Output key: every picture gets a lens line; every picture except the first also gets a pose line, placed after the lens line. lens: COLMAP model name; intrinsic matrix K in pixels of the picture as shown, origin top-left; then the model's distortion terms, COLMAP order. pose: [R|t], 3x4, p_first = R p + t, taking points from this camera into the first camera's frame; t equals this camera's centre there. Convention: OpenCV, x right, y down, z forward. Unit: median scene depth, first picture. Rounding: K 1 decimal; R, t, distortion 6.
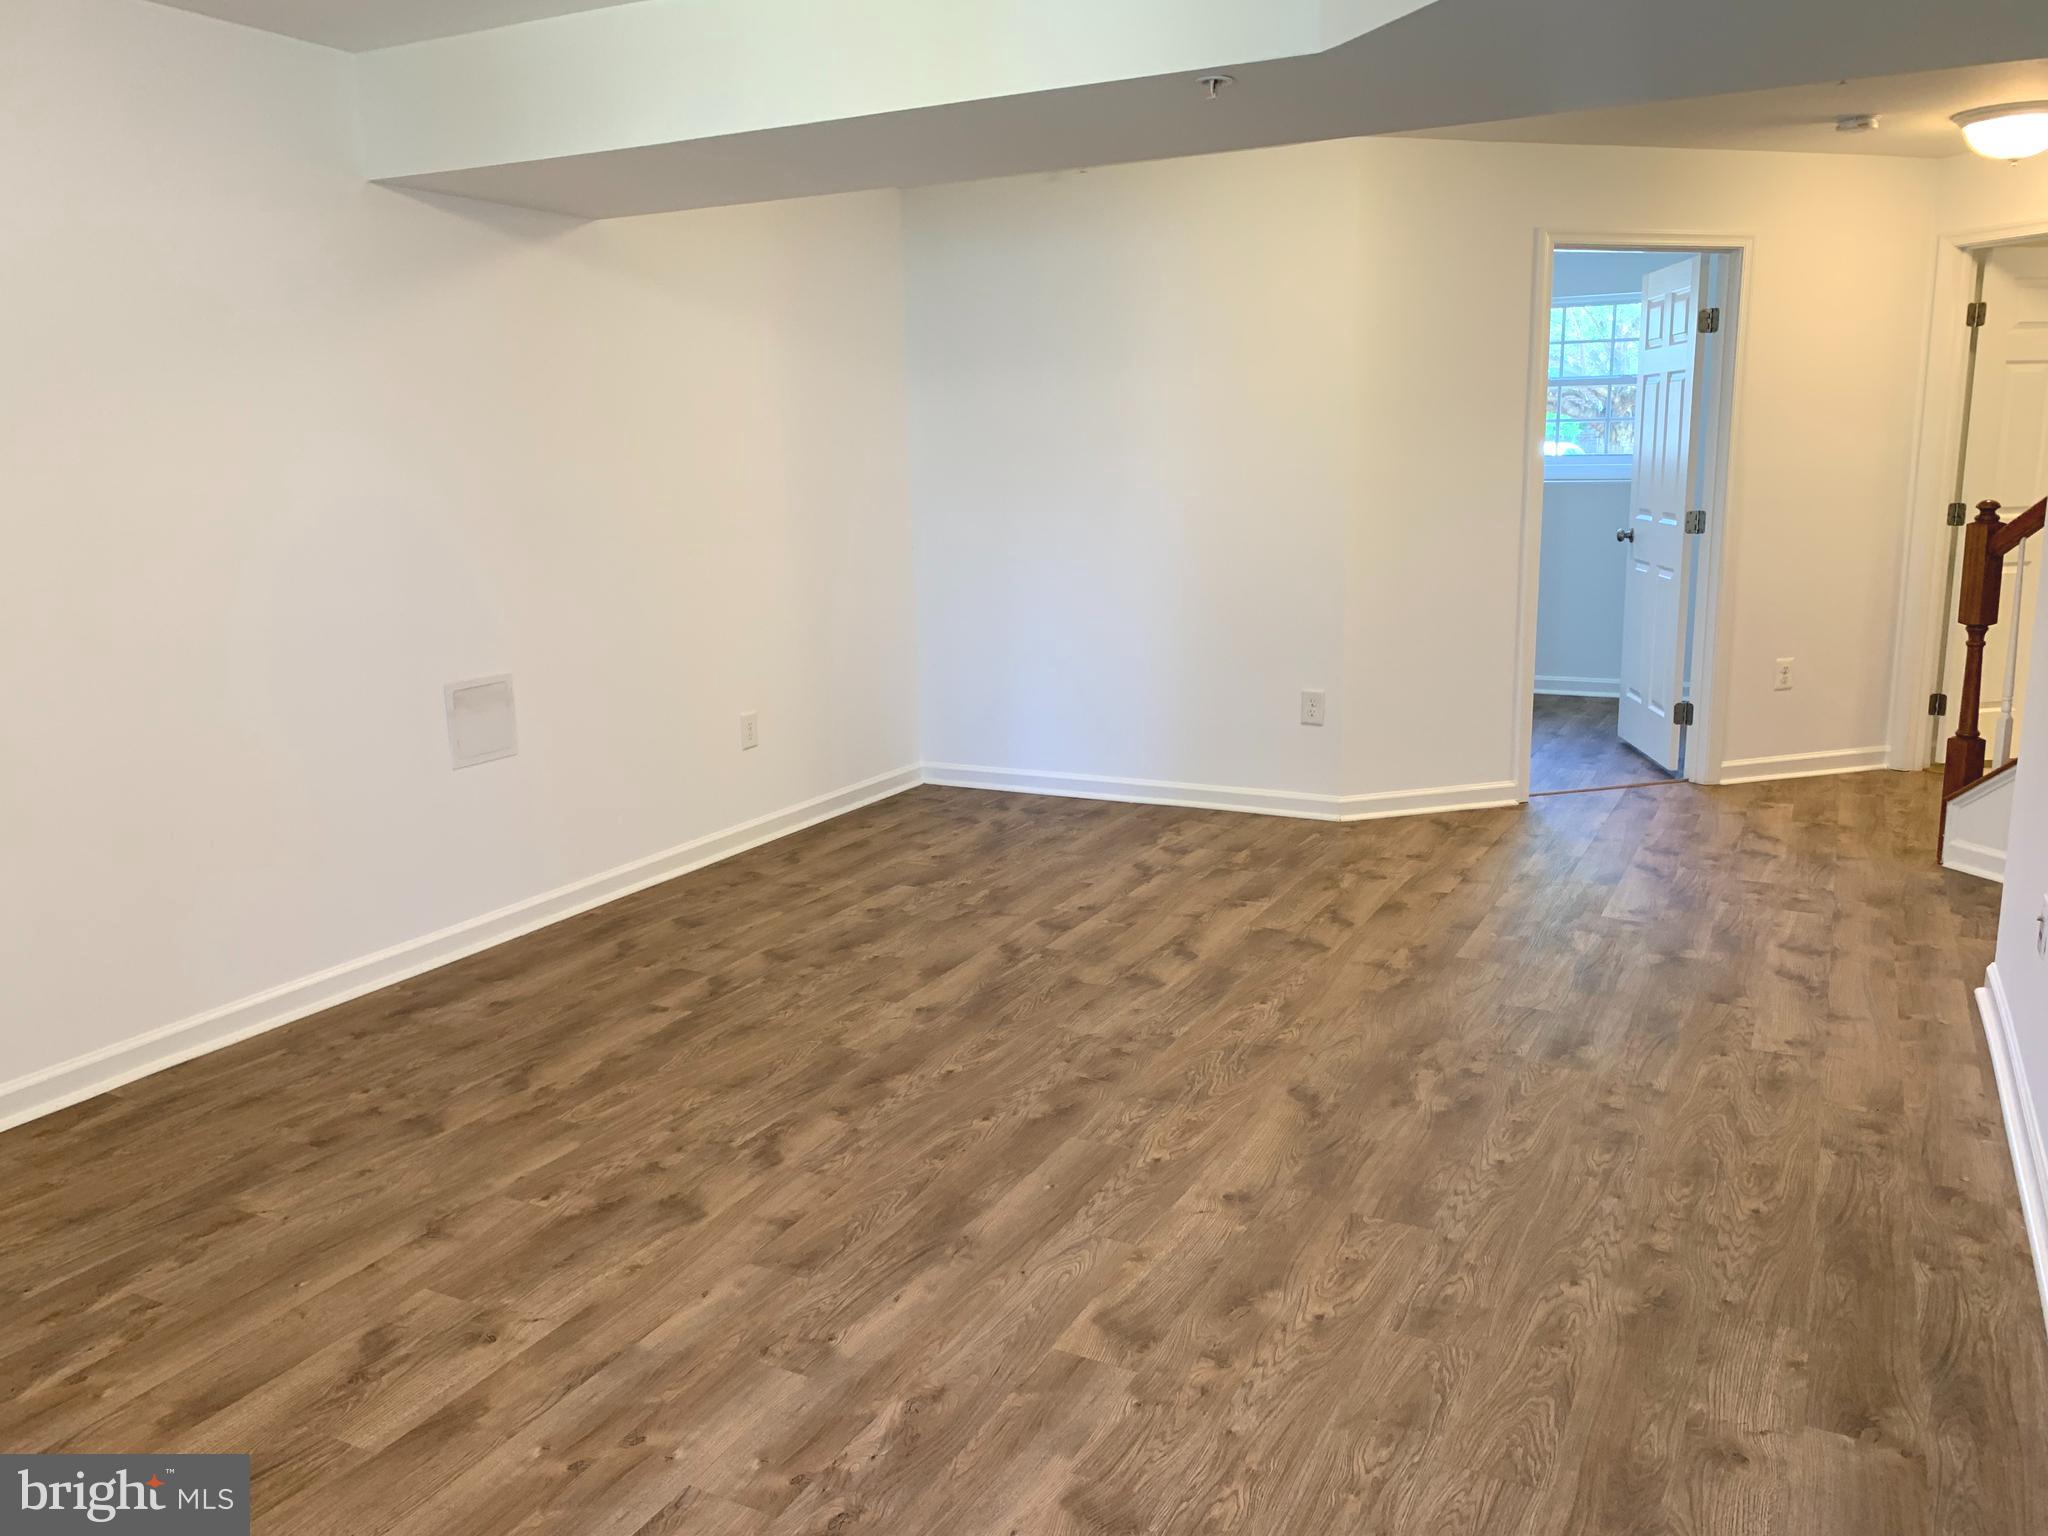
lens RADIAL K [[1569.7, 0, 1004.4], [0, 1569.7, 768.4], [0, 0, 1]] dist [0.037684, -0.031998]
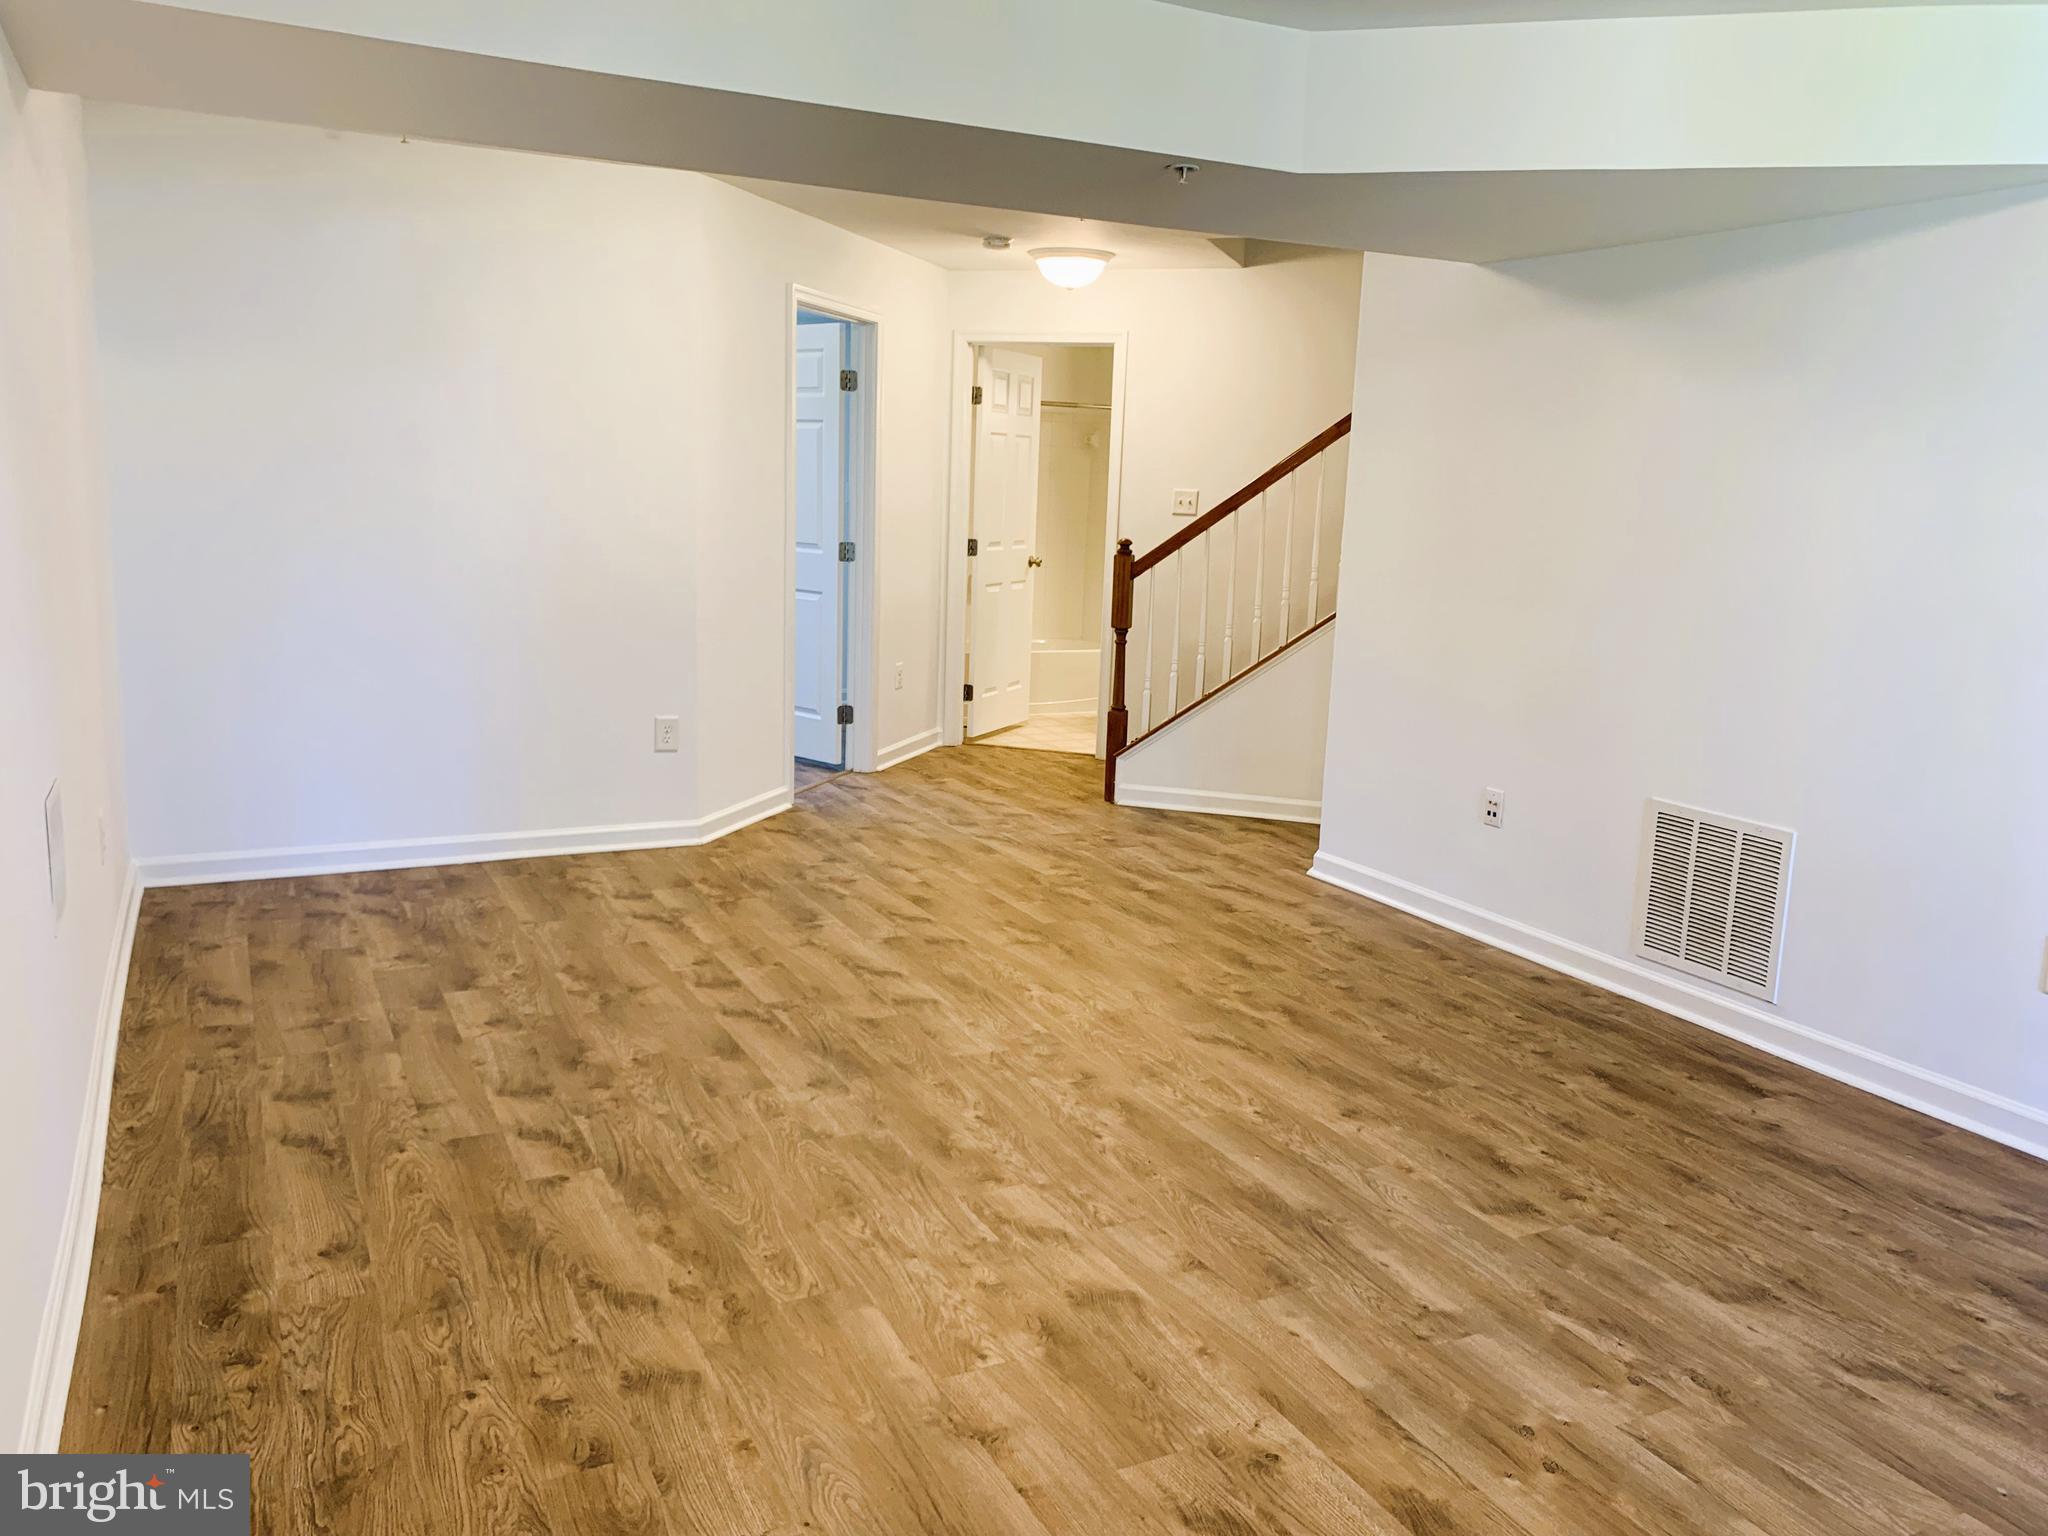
lens RADIAL K [[1569.7, 0, 1007.4], [0, 1569.7, 759.2], [0, 0, 1]] dist [0.037684, -0.031998]
pose [[0.577477, -0.104424, 0.809701, -0.764700], [0.119882, 0.991881, 0.042420, -0.063061], [-0.807557, 0.072572, 0.585308, 0.391578]]
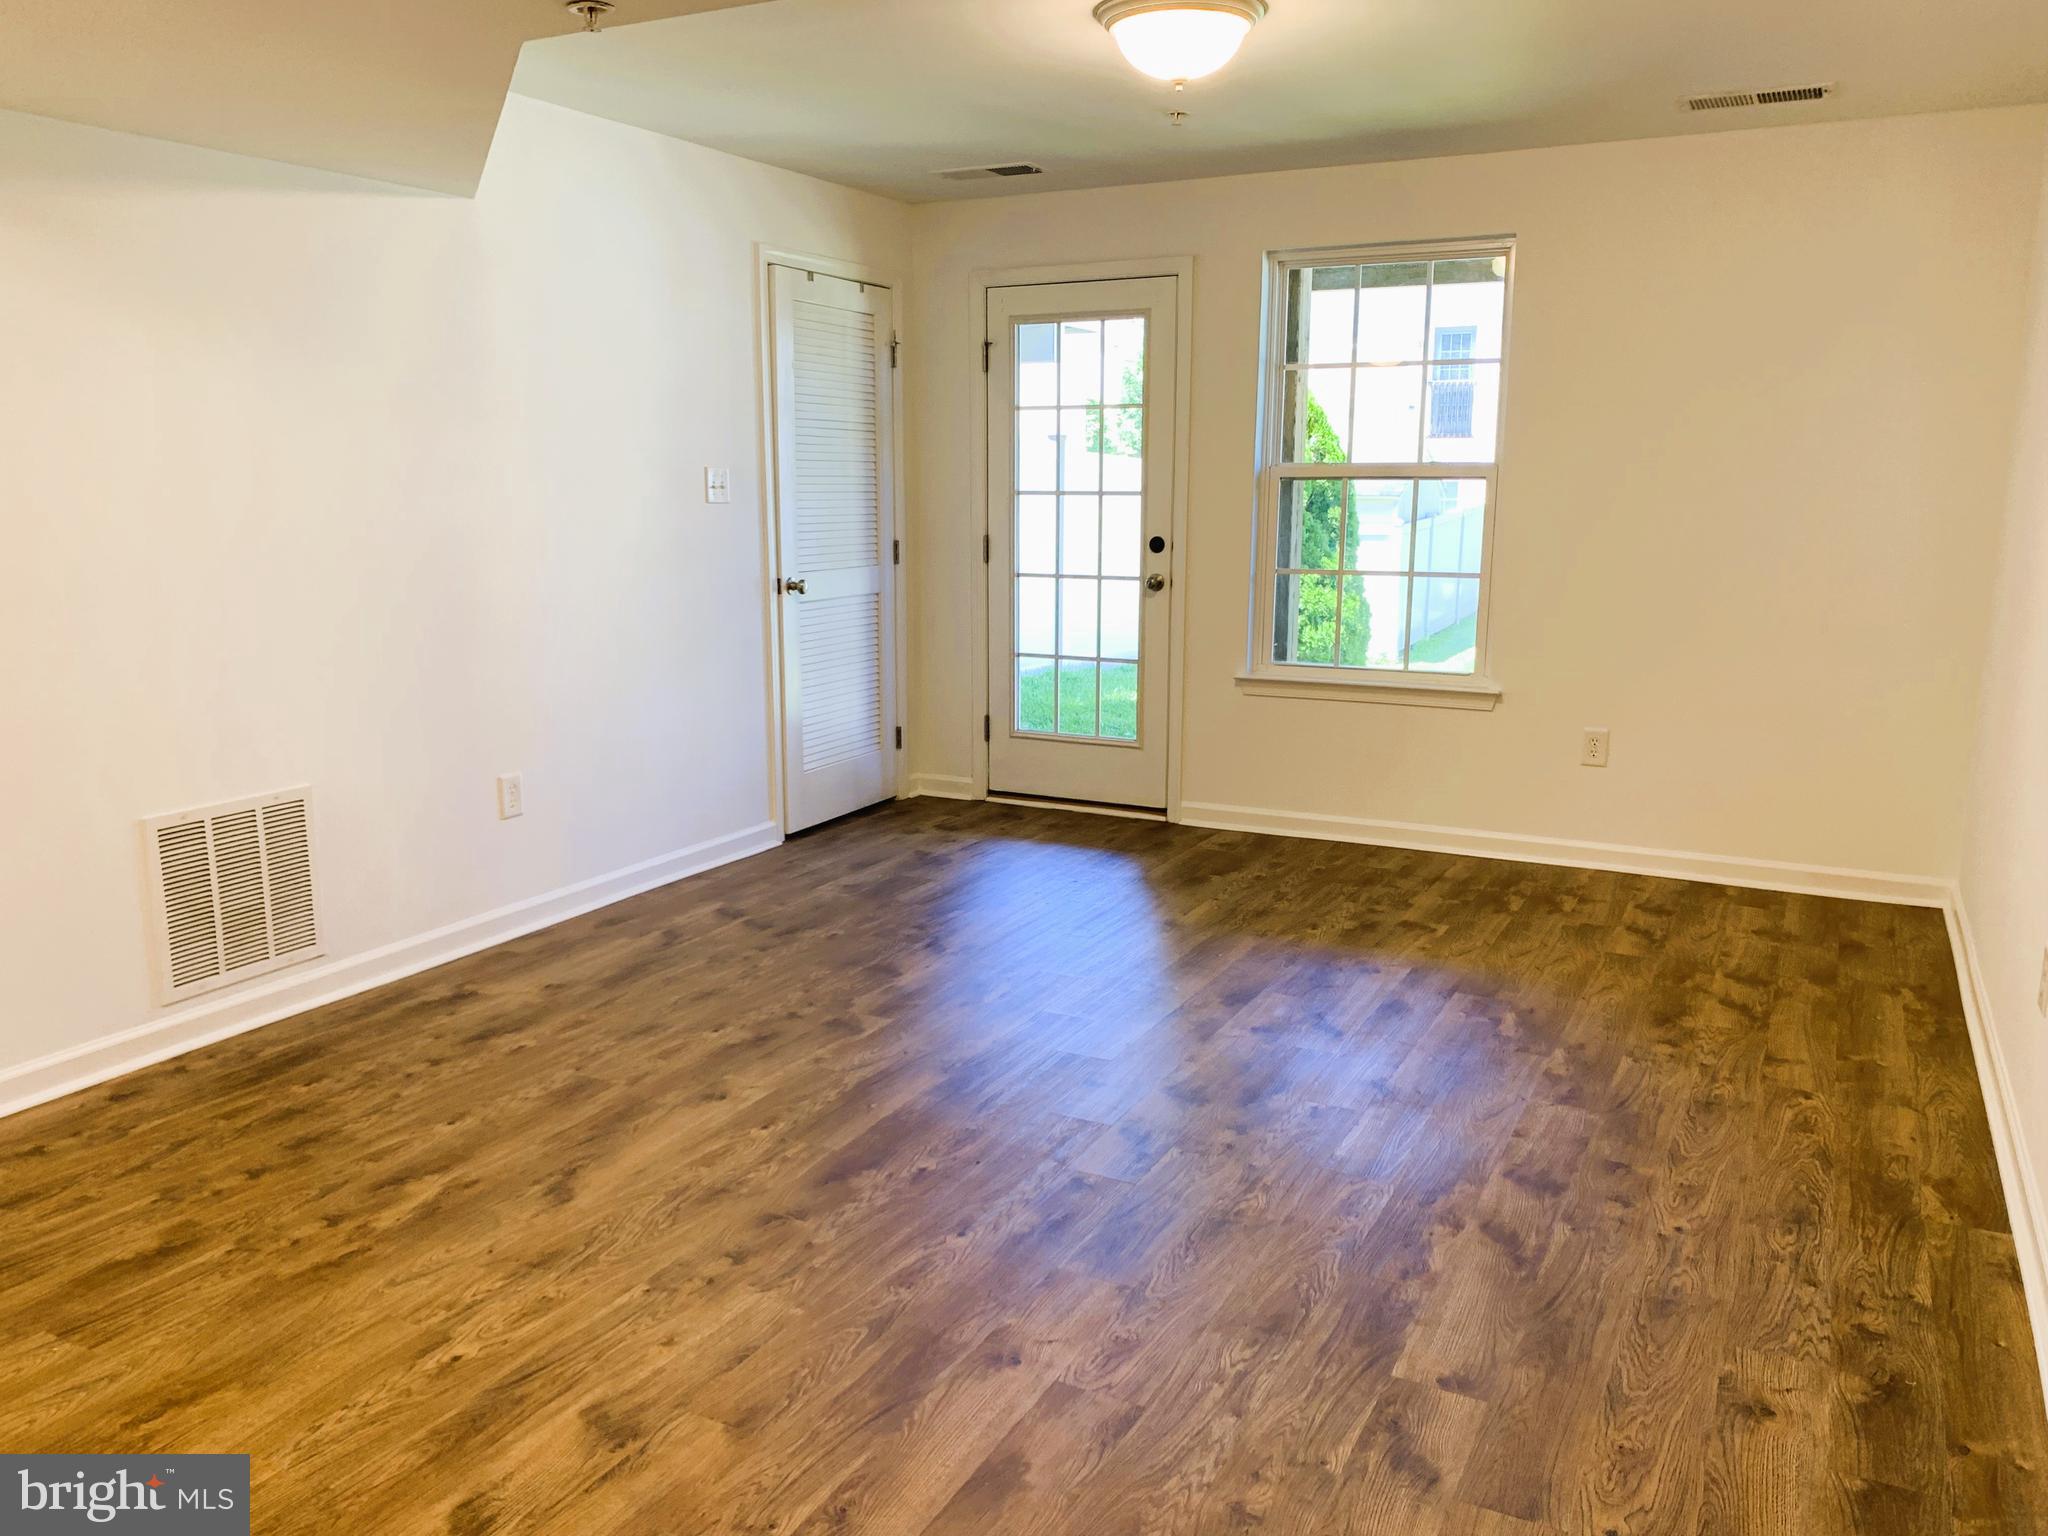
lens RADIAL K [[1569.7, 0, 1027.0], [0, 1569.7, 767.5], [0, 0, 1]] dist [0.037684, -0.031998]
pose [[-0.999683, 0.021557, -0.012998, -0.060684], [0.014939, 0.923651, 0.382944, -0.323172], [0.020261, 0.382628, -0.923680, 1.606190]]
